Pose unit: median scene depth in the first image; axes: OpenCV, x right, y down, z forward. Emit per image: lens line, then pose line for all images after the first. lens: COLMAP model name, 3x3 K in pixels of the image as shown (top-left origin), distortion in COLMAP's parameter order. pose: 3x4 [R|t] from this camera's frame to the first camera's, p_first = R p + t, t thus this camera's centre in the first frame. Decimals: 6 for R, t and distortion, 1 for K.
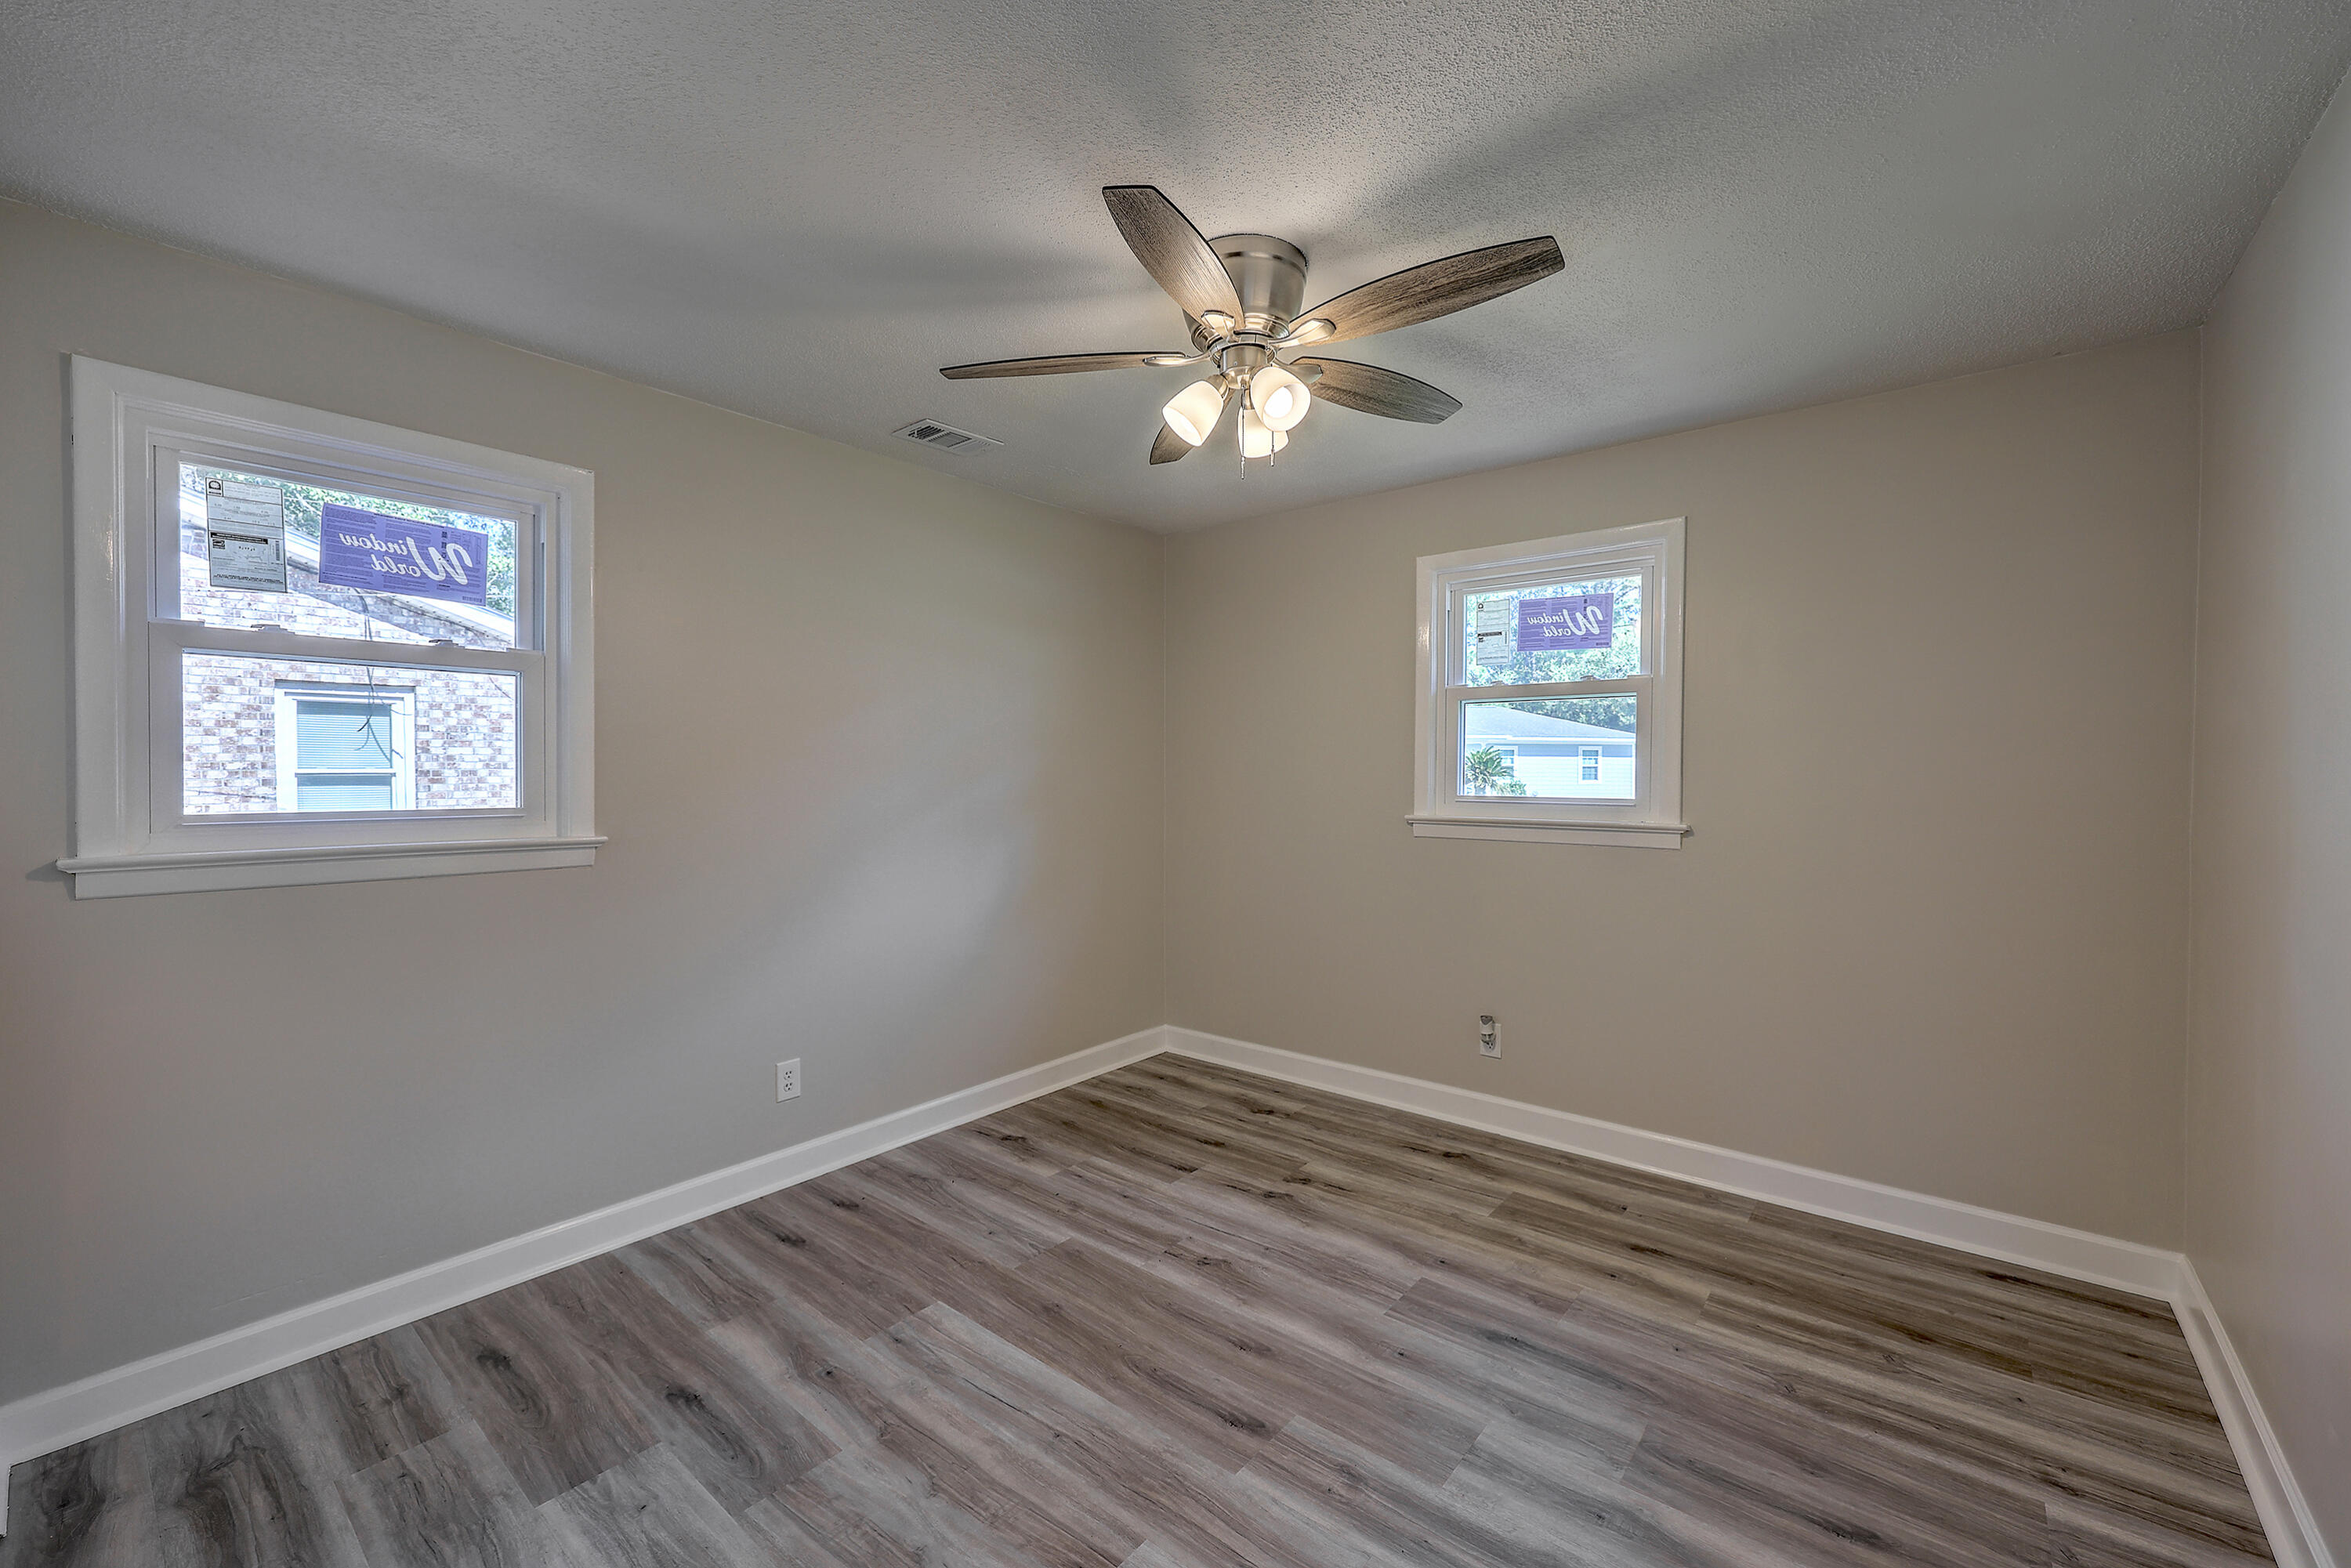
lens RADIAL K [[940.8, 0, 1171.4], [0, 940.8, 783.1], [0, 0, 1]] dist [0.001015, -0.000185]
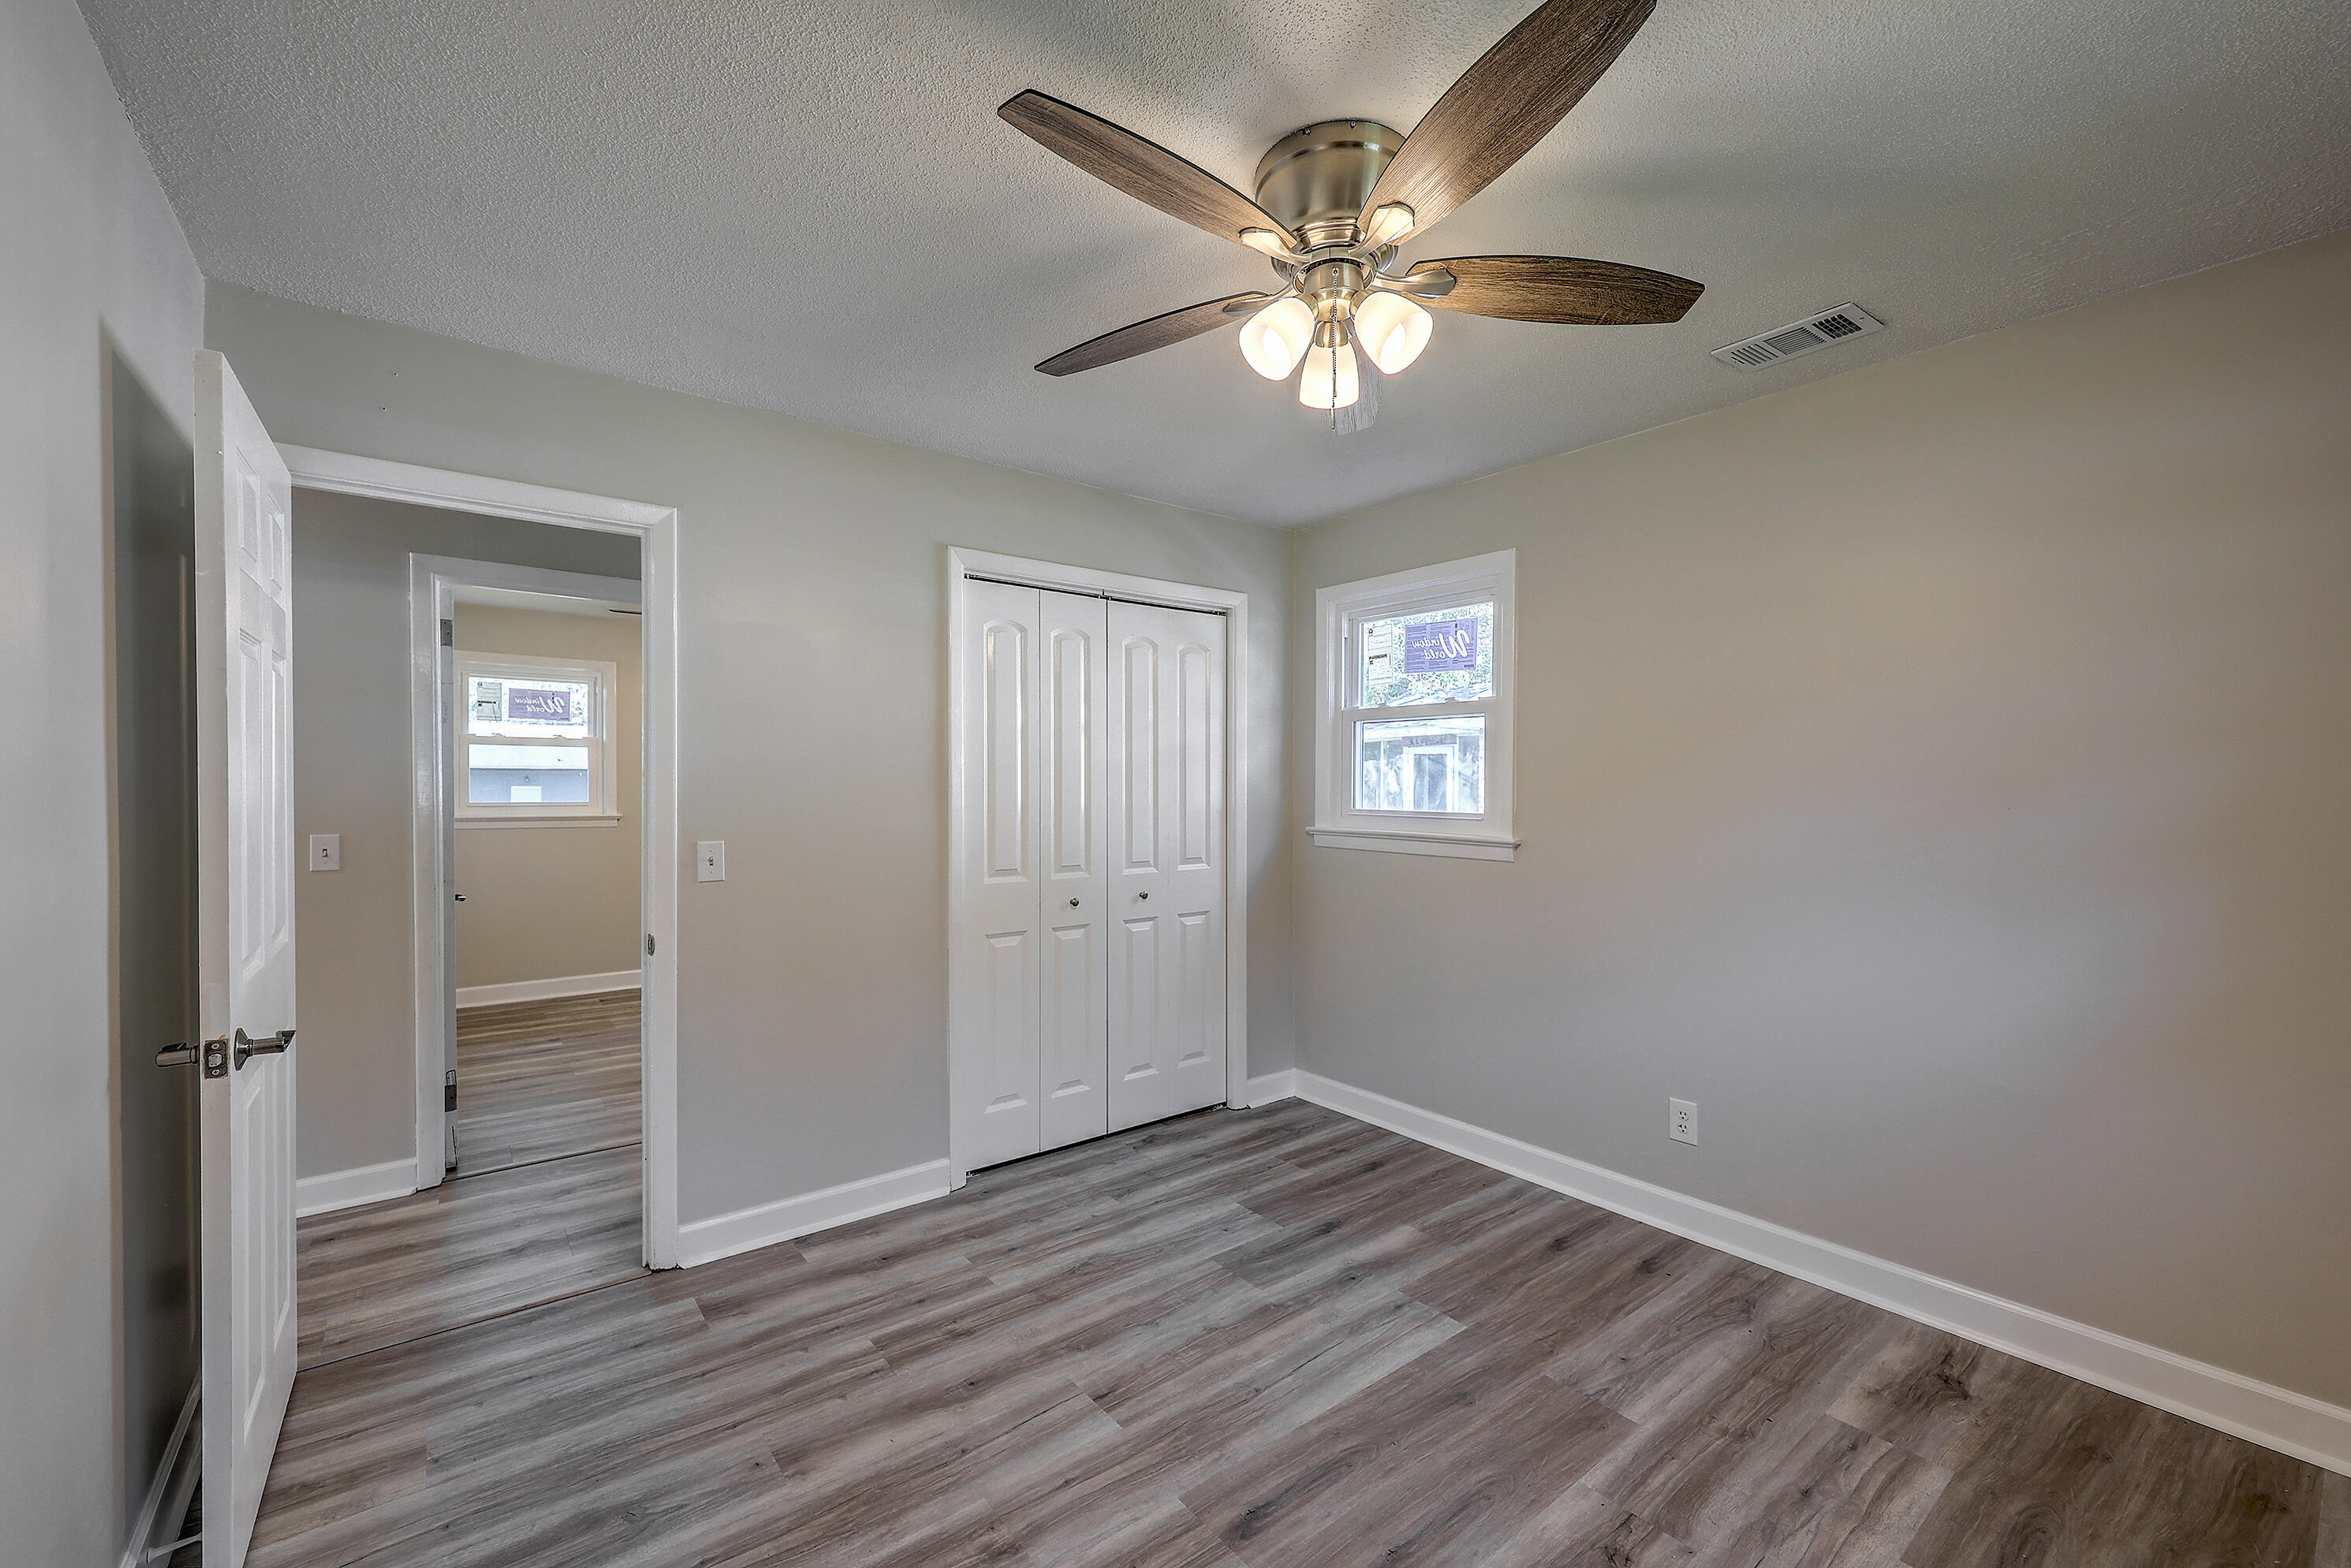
lens RADIAL K [[940.9, 0, 1171.4], [0, 940.9, 783.1], [0, 0, 1]] dist [0.001015, -0.000185]
pose [[-0.201377, -0.000747, -0.979514, 0.796178], [-0.019363, 0.999807, 0.003218, -0.015044], [0.979322, 0.019615, -0.201353, 0.902918]]
